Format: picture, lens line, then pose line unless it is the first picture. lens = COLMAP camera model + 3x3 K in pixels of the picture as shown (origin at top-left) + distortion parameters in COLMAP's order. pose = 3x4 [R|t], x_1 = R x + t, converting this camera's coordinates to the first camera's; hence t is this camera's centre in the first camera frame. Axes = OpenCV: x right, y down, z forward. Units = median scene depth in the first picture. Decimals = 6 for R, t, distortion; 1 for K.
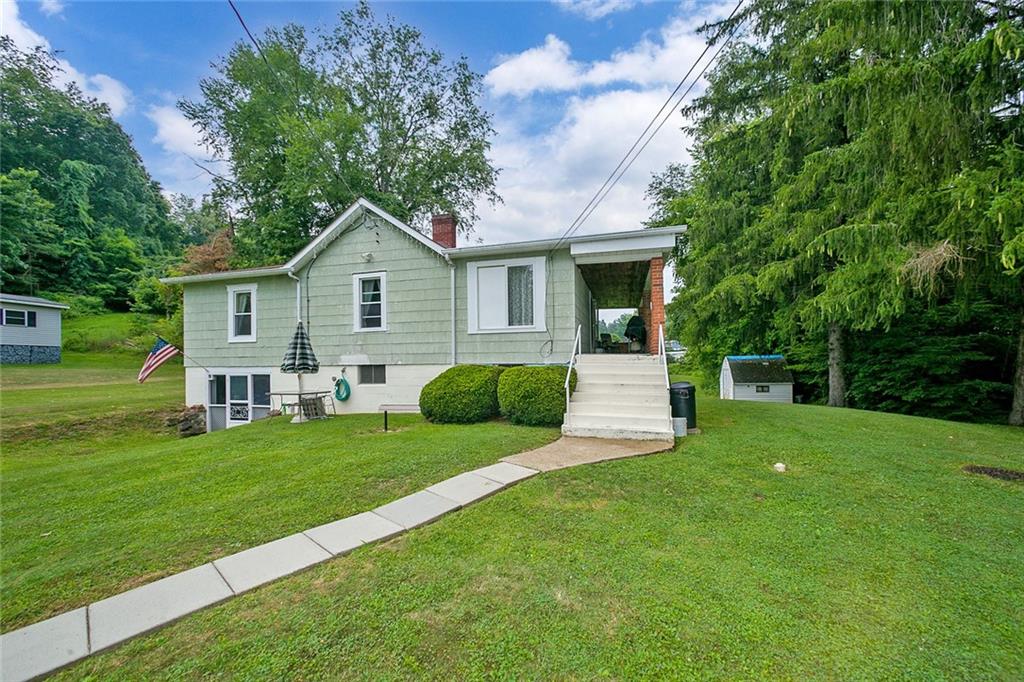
lens RADIAL K [[401.3, 0, 508.8], [0, 401.3, 367.9], [0, 0, 1]] dist [0.003686, 0.000113]
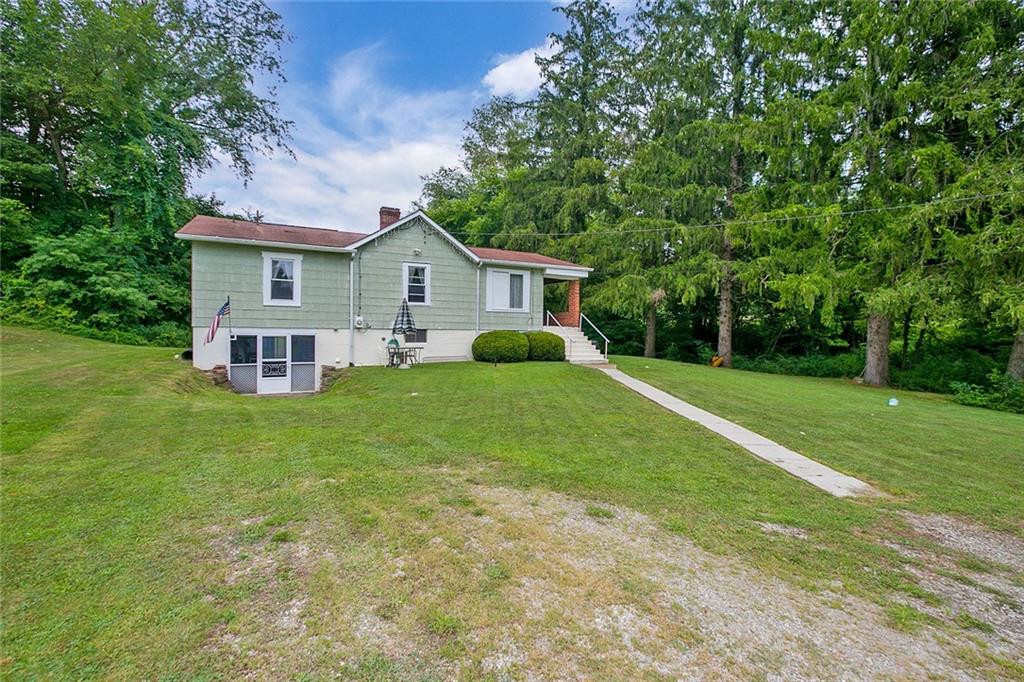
lens RADIAL K [[401.3, 0, 510.1], [0, 401.3, 341.1], [0, 0, 1]] dist [0.003686, 0.000113]
pose [[0.753874, 0.000316, 0.657019, -1.014001], [-0.009412, 0.999902, 0.010319, 0.017335], [-0.656952, -0.013963, 0.753803, -0.268475]]
